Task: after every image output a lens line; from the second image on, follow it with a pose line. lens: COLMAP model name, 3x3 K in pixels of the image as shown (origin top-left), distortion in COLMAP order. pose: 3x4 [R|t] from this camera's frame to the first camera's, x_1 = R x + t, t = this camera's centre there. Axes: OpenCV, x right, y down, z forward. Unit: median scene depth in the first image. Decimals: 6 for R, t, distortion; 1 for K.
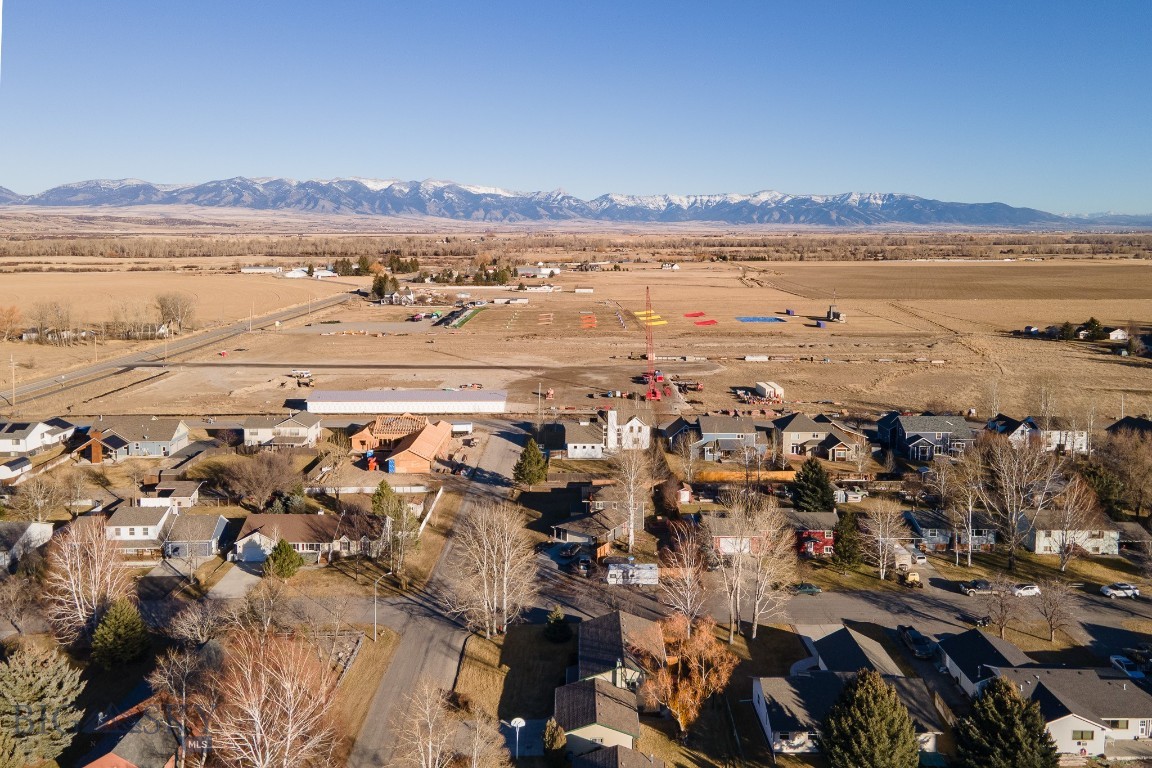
lens RADIAL K [[868.4, 0, 570.3], [0, 868.4, 382.7], [0, 0, 1]] dist [0.047222, 0.010566]
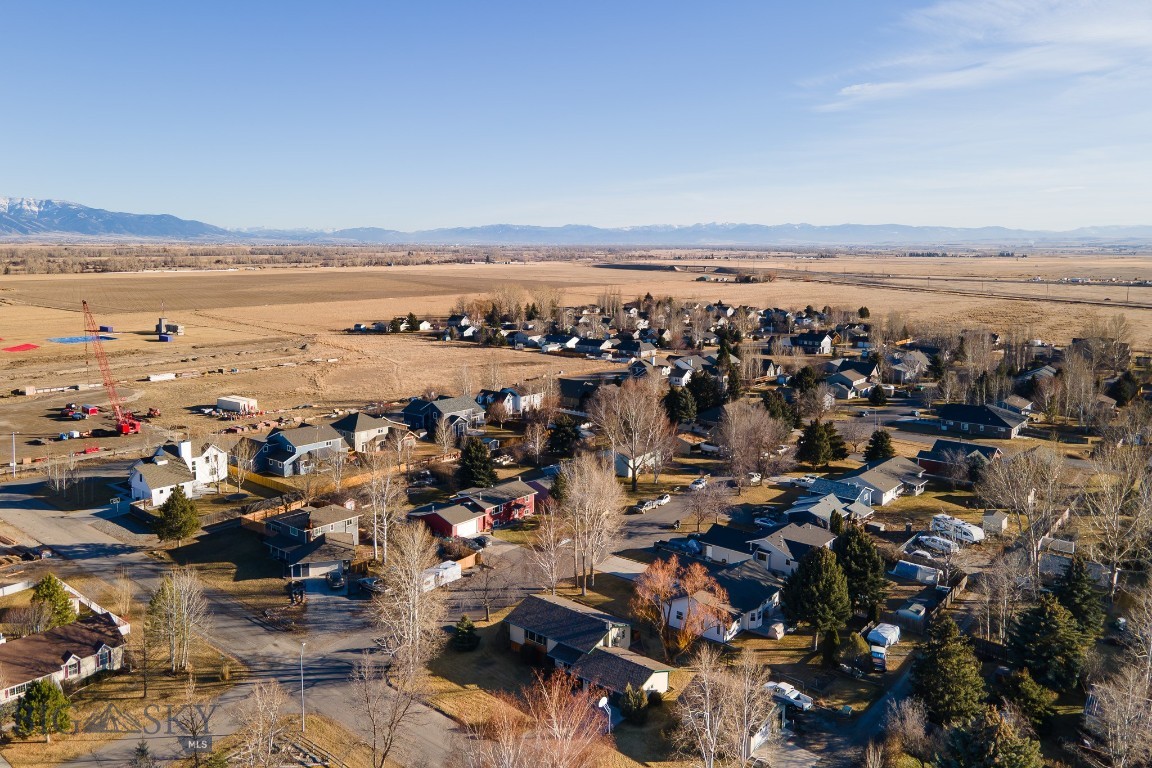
lens RADIAL K [[868.4, 0, 570.3], [0, 868.4, 382.7], [0, 0, 1]] dist [0.047222, 0.010566]
pose [[0.642300, -0.125657, 0.756083, -0.062664], [0.135183, 0.989577, 0.049624, -0.003110], [-0.754438, 0.070336, 0.652592, 0.024834]]
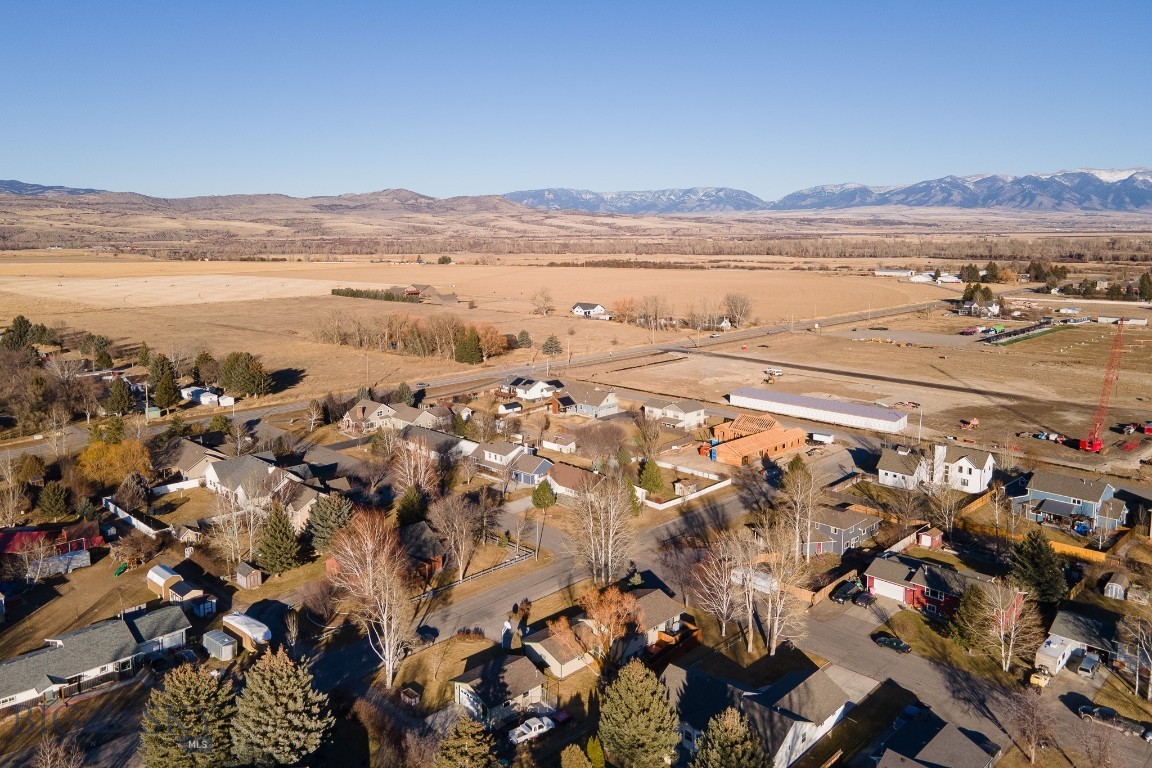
lens RADIAL K [[868.4, 0, 570.3], [0, 868.4, 382.7], [0, 0, 1]] dist [0.047222, 0.010566]
pose [[0.696279, 0.129836, -0.705930, 0.076697], [-0.126650, 0.990296, 0.057219, -0.006980], [0.706509, 0.049566, 0.705966, 0.005487]]
